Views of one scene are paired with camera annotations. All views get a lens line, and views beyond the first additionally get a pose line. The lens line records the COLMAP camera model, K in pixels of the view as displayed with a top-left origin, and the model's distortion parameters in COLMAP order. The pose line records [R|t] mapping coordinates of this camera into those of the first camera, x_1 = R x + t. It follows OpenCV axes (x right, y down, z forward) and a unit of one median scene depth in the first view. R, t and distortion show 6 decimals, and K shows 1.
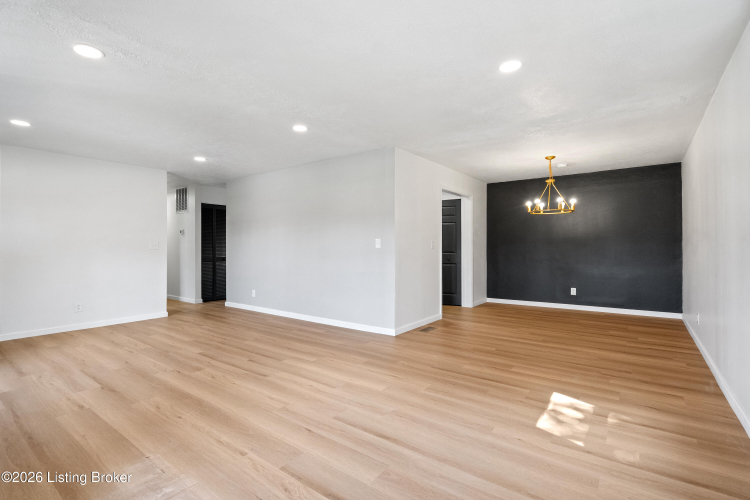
lens RADIAL K [[353.5, 0, 377.5], [0, 353.5, 245.8], [0, 0, 1]] dist [-0.013547, 0.006467]
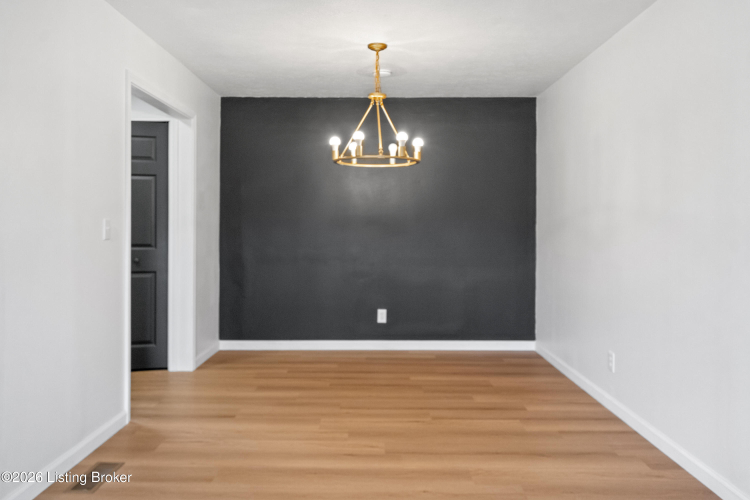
lens RADIAL K [[588.6, 0, 365.1], [0, 588.6, 219.0], [0, 0, 1]] dist [0.001465, 0.000862]
pose [[0.816222, 0.013964, 0.577570, 0.019744], [-0.008003, 0.999885, -0.012865, -0.007873], [-0.577684, 0.005878, 0.816240, 0.351328]]
